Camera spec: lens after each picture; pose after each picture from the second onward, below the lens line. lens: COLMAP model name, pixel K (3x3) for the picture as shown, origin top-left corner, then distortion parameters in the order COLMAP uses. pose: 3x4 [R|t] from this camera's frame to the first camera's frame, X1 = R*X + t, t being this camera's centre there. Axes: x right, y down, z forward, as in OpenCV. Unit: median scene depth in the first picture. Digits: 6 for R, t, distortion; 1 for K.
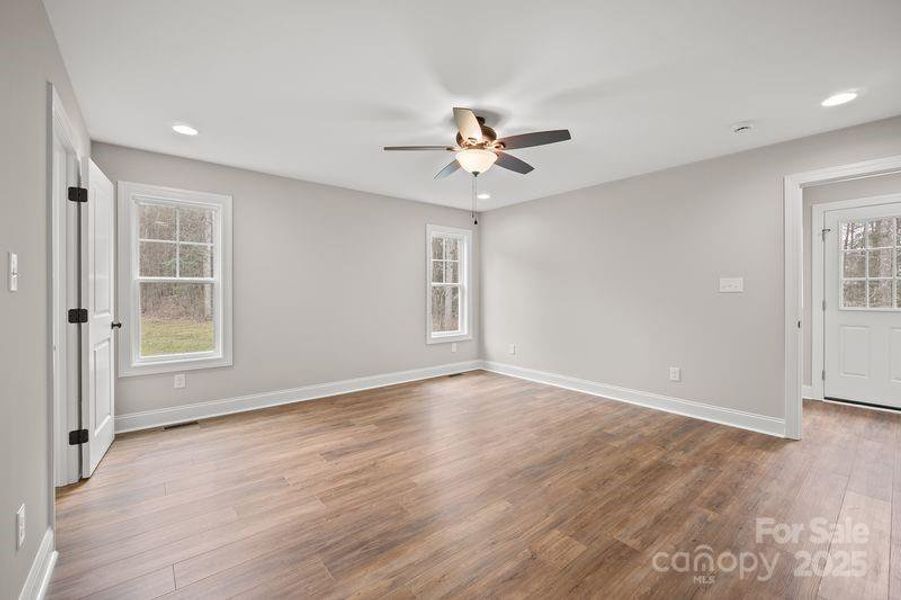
lens RADIAL K [[376.5, 0, 451.4], [0, 376.5, 293.3], [0, 0, 1]] dist [-0.003317, -0.000203]
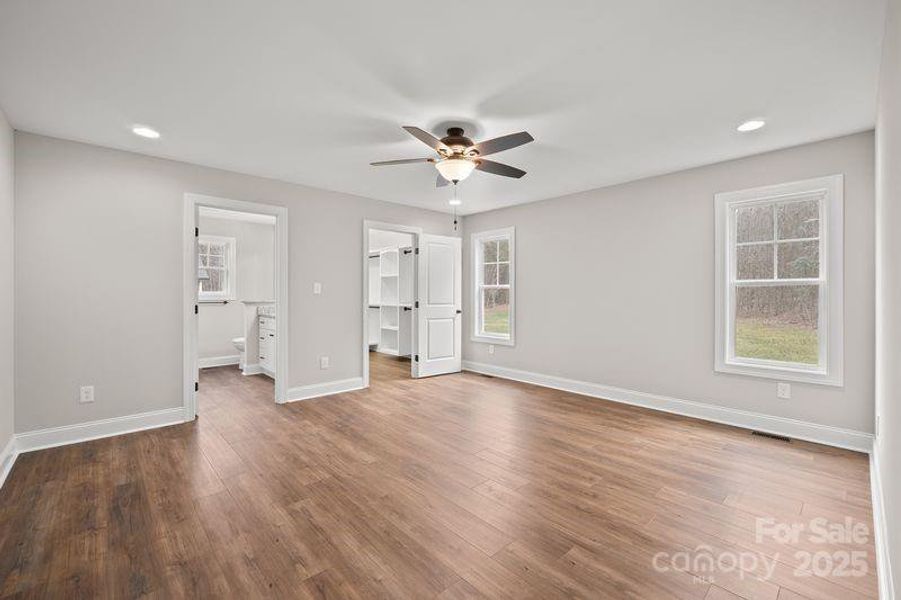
lens RADIAL K [[376.5, 0, 451.4], [0, 376.5, 293.3], [0, 0, 1]] dist [-0.003317, -0.000203]
pose [[0.058592, -0.002618, -0.998279, 0.991798], [-0.004299, 0.999987, -0.002875, -0.001880], [0.998273, 0.004460, 0.058580, 0.827598]]
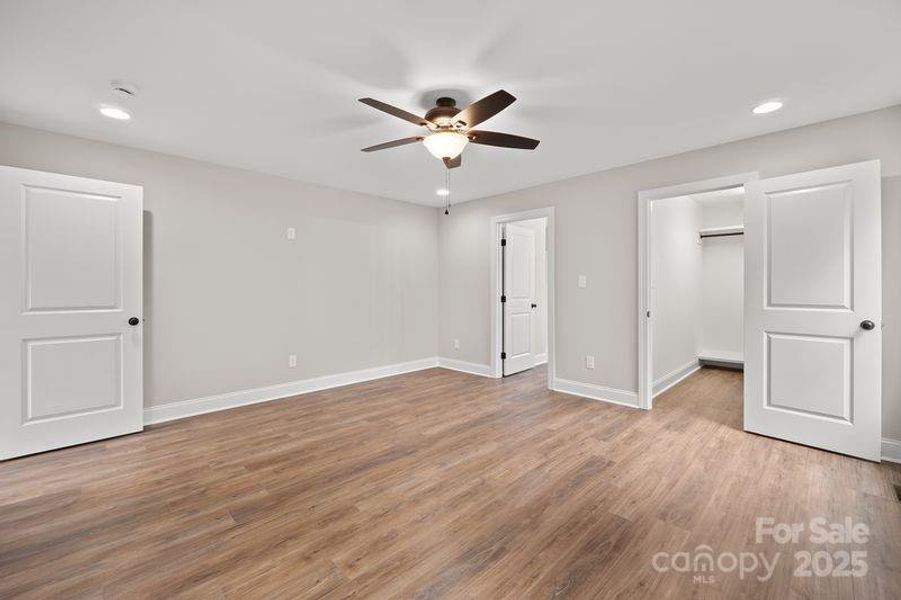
lens RADIAL K [[376.8, 0, 454.2], [0, 376.8, 288.7], [0, 0, 1]] dist [-0.000489, 0.000154]
pose [[-0.994702, 0.003122, -0.102748, 0.126397], [0.002562, 0.999981, 0.005588, -0.006450], [0.102764, 0.005296, -0.994692, 1.708918]]
